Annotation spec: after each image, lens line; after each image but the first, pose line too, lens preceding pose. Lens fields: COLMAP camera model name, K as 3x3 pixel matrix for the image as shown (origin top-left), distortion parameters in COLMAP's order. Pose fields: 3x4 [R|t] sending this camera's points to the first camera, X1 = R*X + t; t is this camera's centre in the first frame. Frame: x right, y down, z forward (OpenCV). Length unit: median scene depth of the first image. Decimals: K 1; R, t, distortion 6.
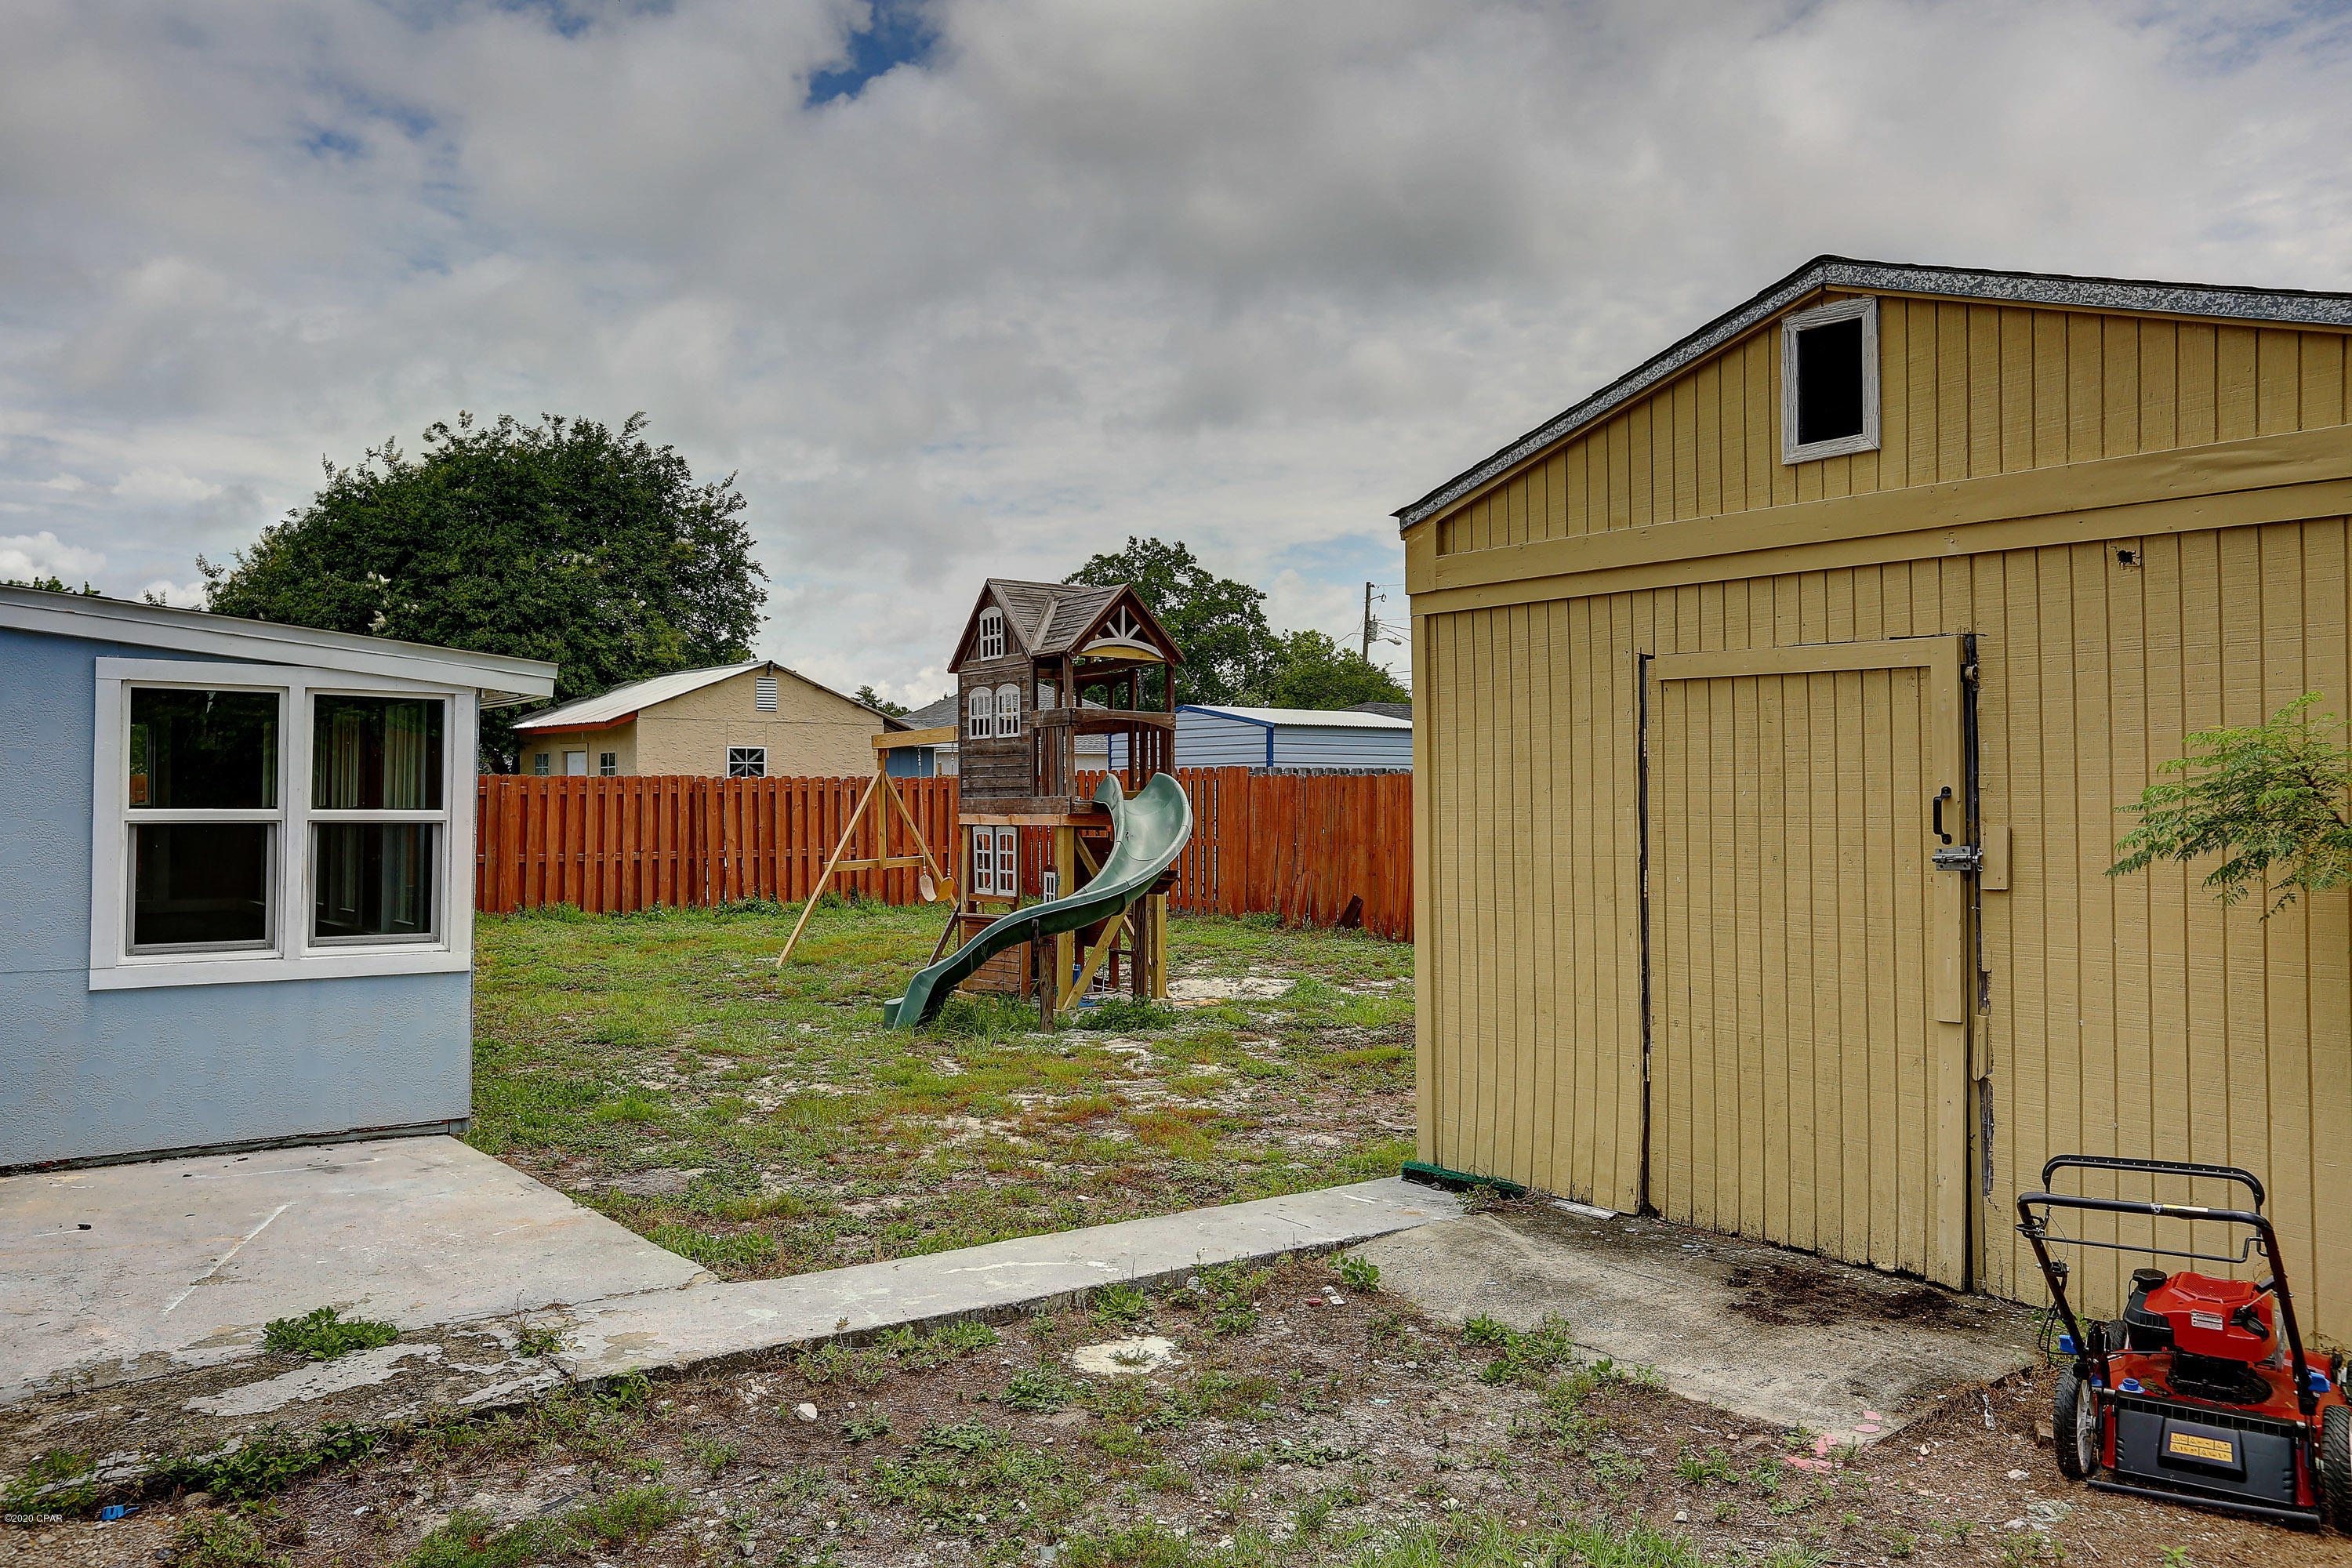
lens RADIAL K [[1826.2, 0, 1184.2], [0, 1826.2, 776.3], [0, 0, 1]] dist [-0.001050, -0.002508]
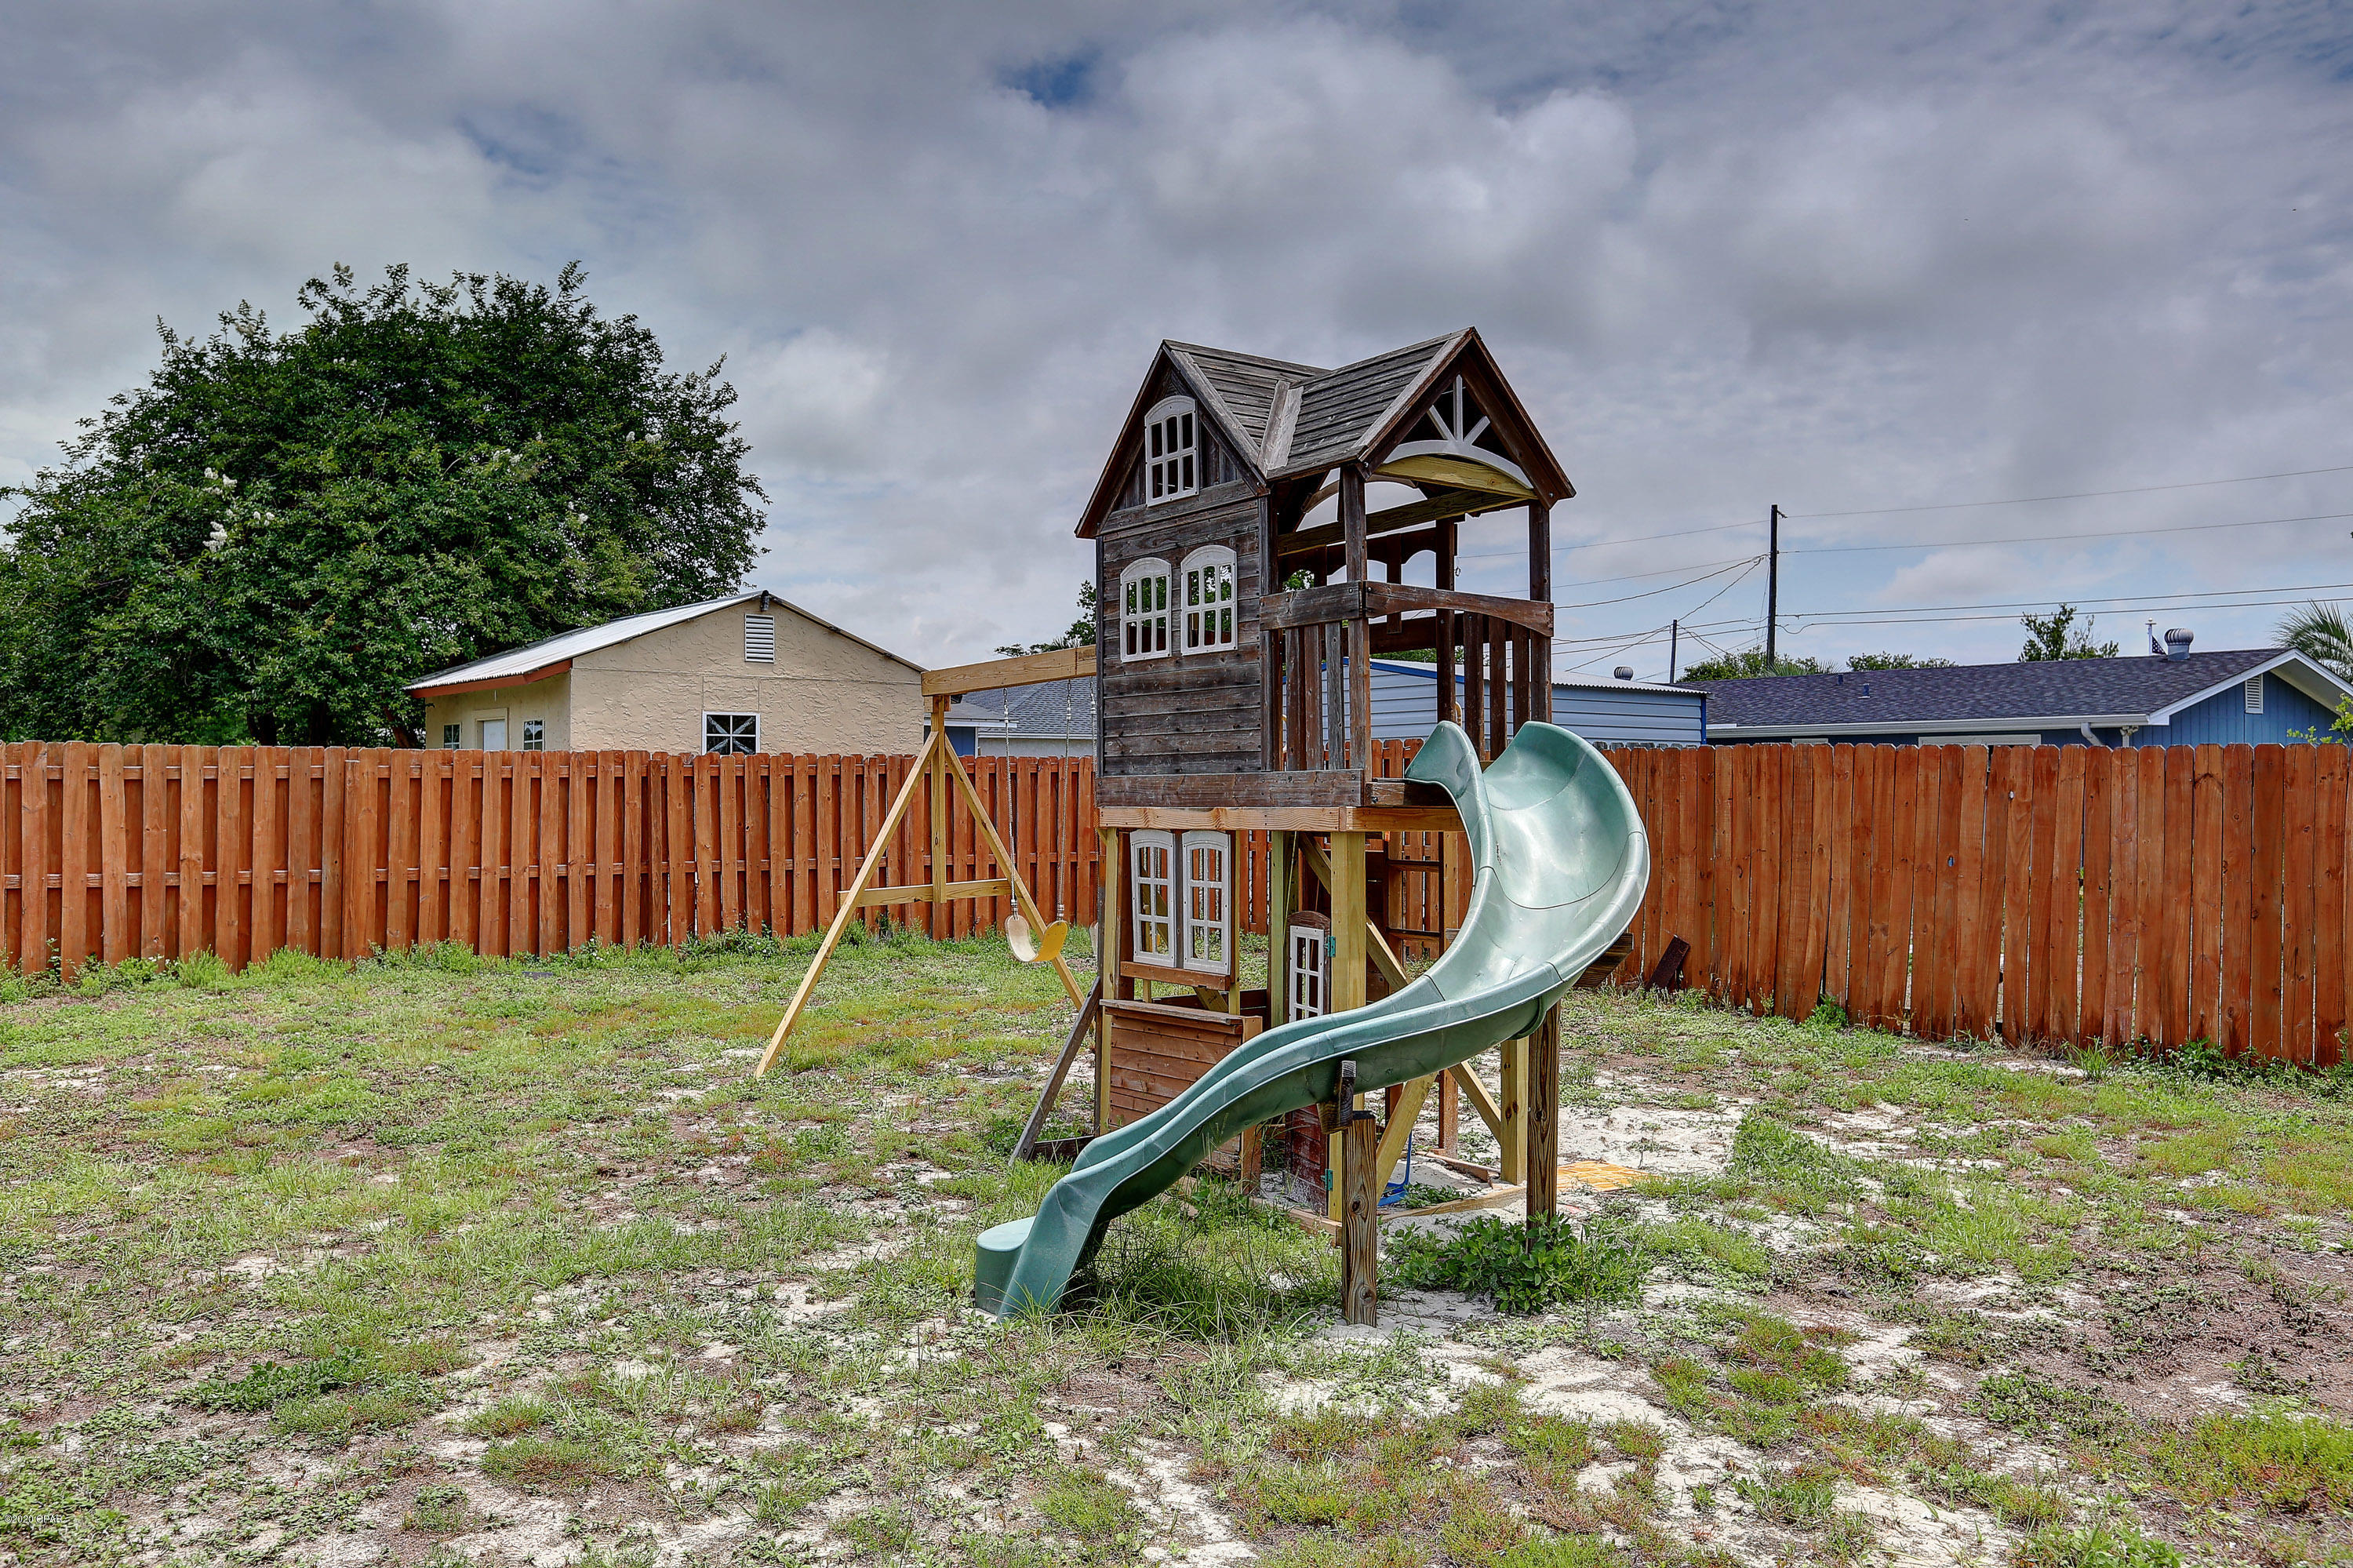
lens RADIAL K [[1793.5, 0, 1176.5], [0, 1793.5, 784.0], [0, 0, 1]] dist [0.002408, 0.003634]
pose [[0.999947, 0.001000, -0.010283, -0.065485], [-0.000932, 0.999978, 0.006595, 0.007290], [0.010289, -0.006585, 0.999925, 0.334241]]
